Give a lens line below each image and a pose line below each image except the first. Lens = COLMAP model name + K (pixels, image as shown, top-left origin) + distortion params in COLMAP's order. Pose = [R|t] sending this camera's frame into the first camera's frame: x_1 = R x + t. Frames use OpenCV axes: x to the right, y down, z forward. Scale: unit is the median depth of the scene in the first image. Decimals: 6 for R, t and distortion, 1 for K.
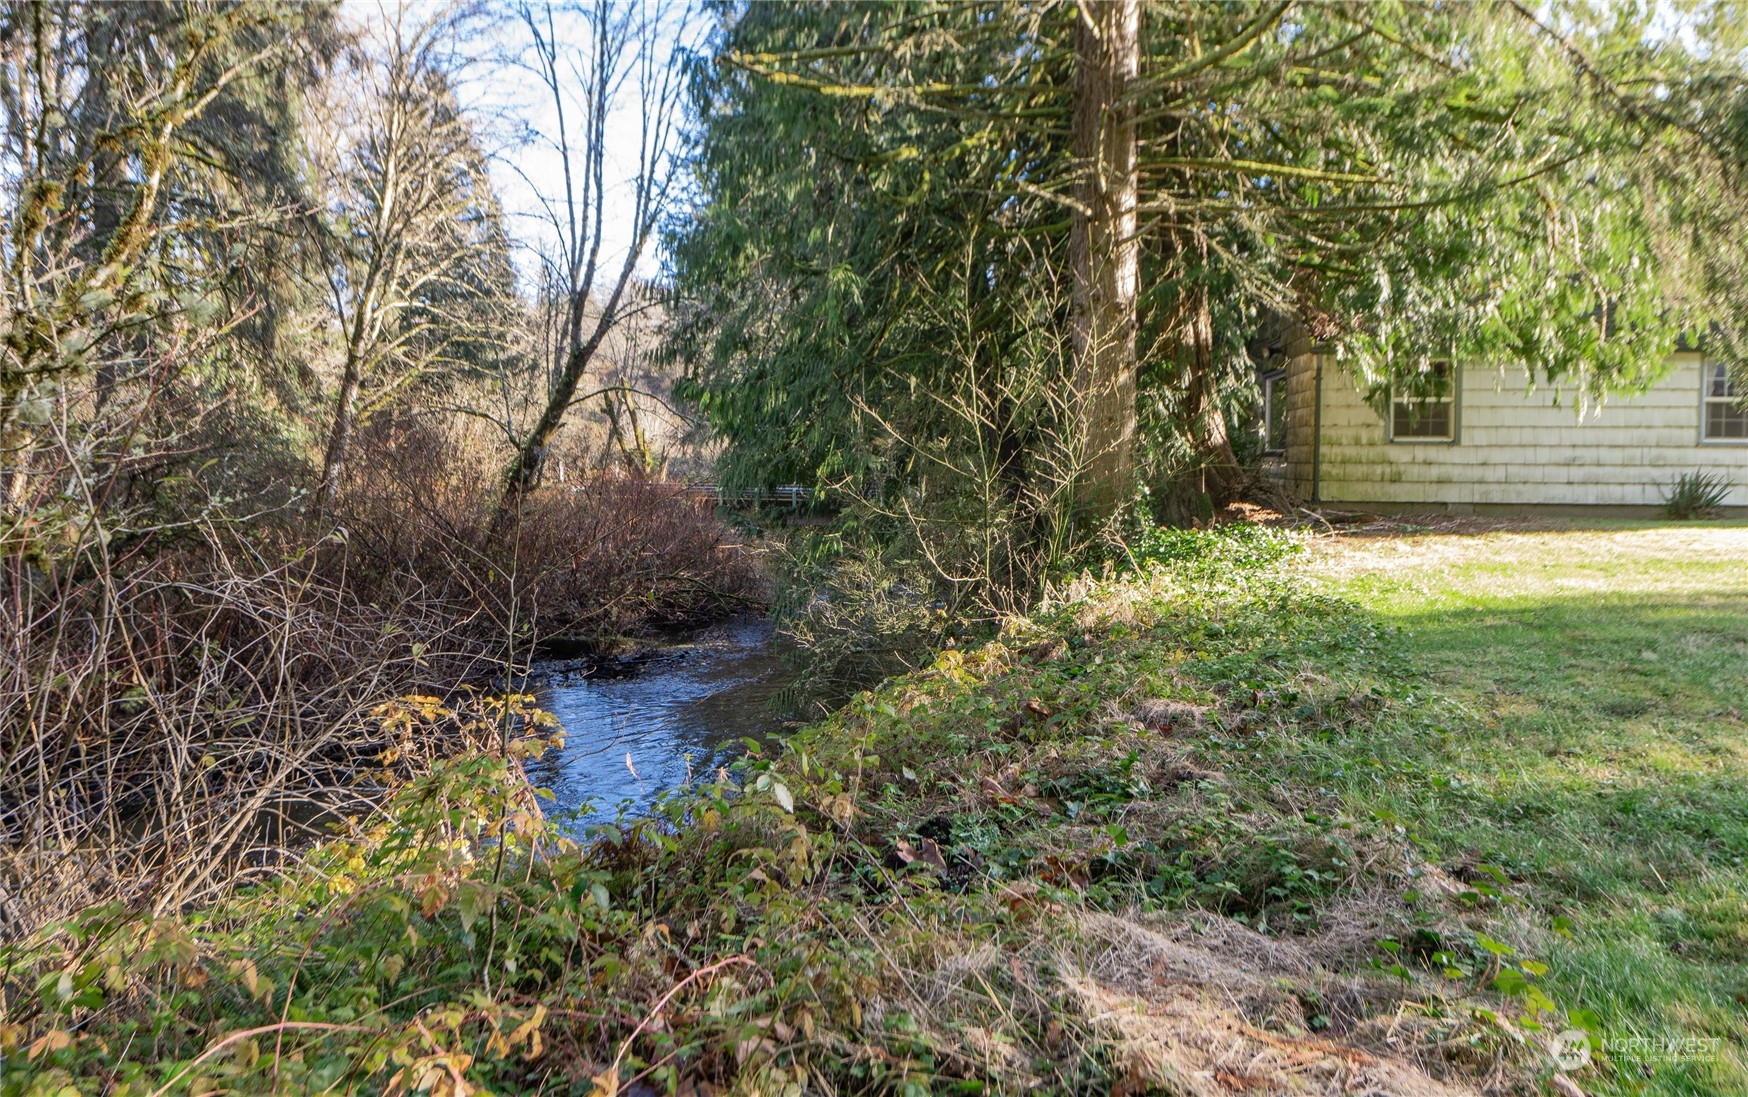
lens RADIAL K [[1158.3, 0, 907.5], [0, 1158.3, 493.8], [0, 0, 1]] dist [0.007421, -0.004867]
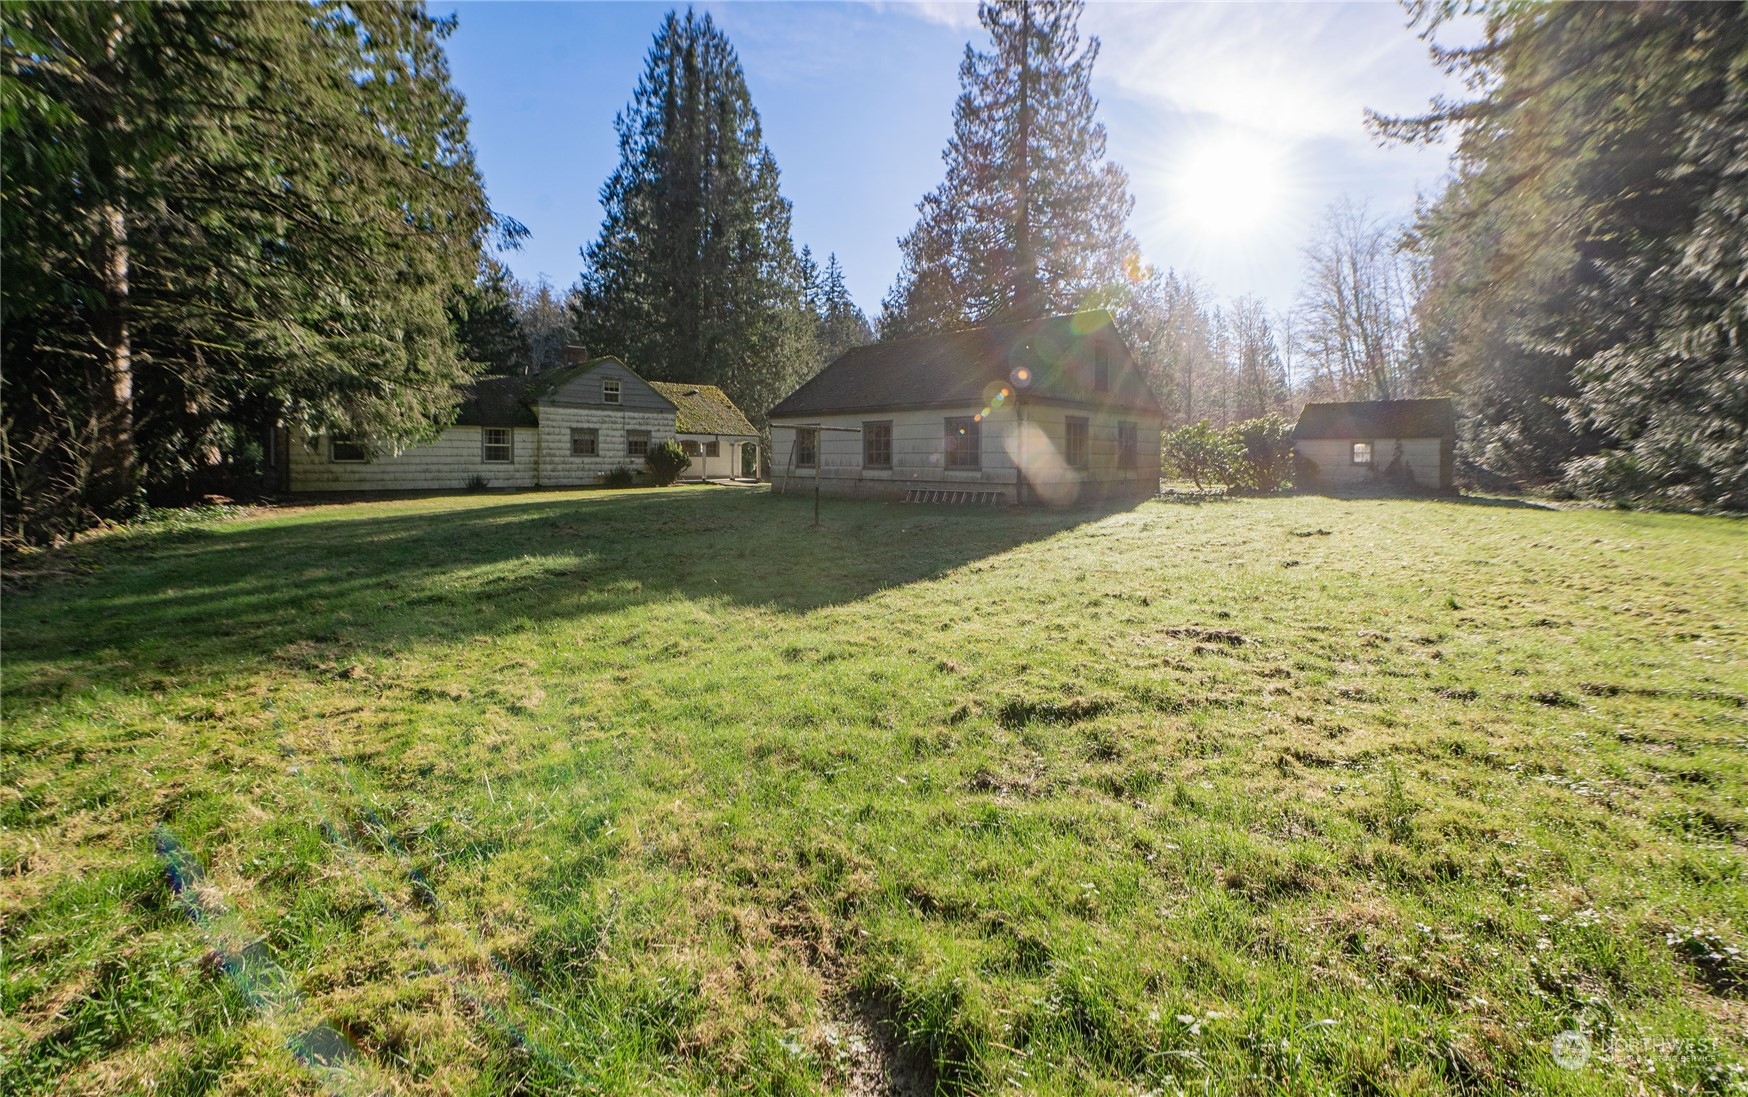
lens RADIAL K [[713.8, 0, 905.1], [0, 713.8, 474.7], [0, 0, 1]] dist [0.003724, 0.000091]
pose [[0.591526, -0.019638, 0.806046, -0.034895], [0.025453, 0.999660, 0.005676, -0.007294], [-0.805884, 0.017158, 0.591825, -1.435709]]
